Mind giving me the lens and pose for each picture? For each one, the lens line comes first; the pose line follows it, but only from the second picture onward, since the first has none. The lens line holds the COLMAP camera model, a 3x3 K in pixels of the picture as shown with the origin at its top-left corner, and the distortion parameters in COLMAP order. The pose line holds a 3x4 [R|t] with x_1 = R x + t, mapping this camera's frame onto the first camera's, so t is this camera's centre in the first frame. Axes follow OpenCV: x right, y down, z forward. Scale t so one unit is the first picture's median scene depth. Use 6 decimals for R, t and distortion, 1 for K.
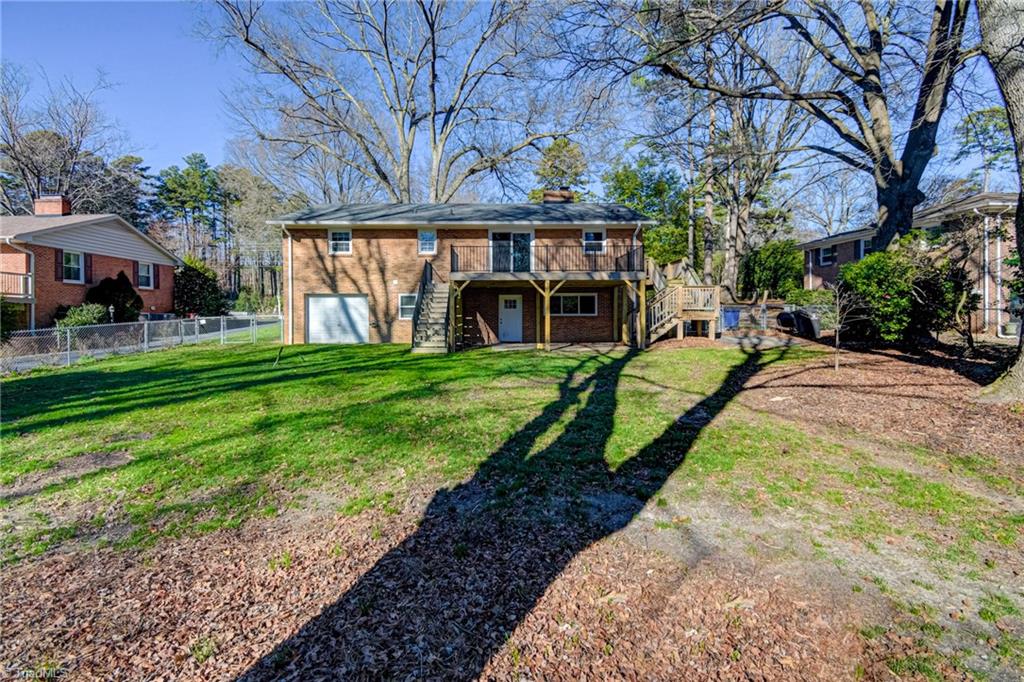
lens RADIAL K [[458.6, 0, 490.4], [0, 458.6, 319.5], [0, 0, 1]] dist [0.016390, -0.015009]
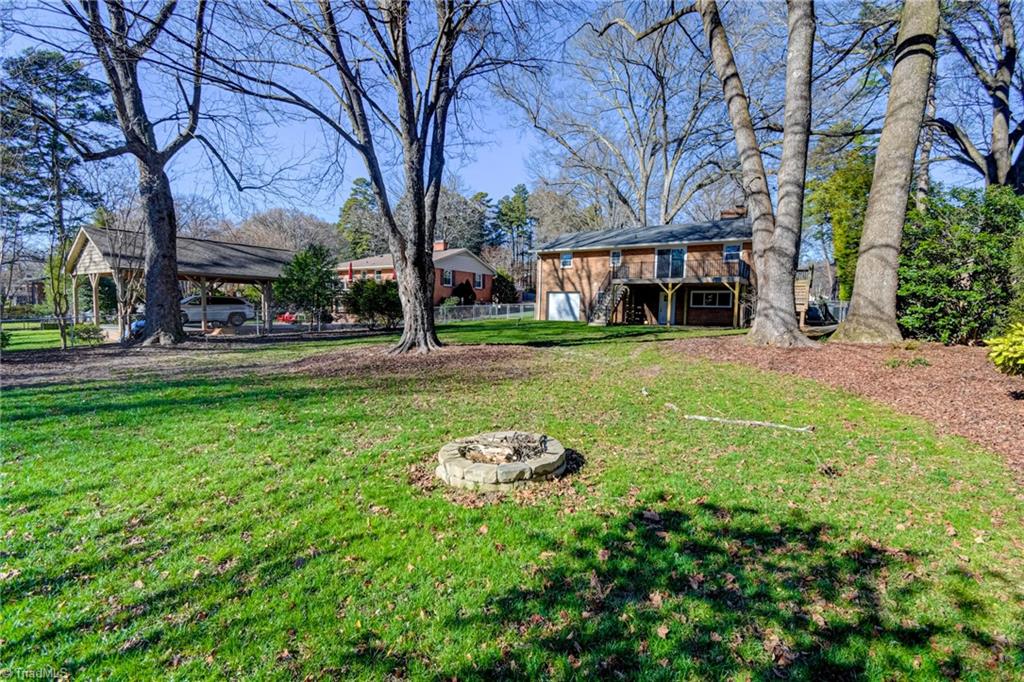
lens RADIAL K [[458.6, 0, 515.1], [0, 458.6, 341.4], [0, 0, 1]] dist [0.016390, -0.015009]
pose [[0.827199, 0.060457, -0.558647, 0.469052], [-0.027146, 0.997334, 0.067736, 0.017753], [0.561252, -0.040867, 0.826635, -0.498741]]
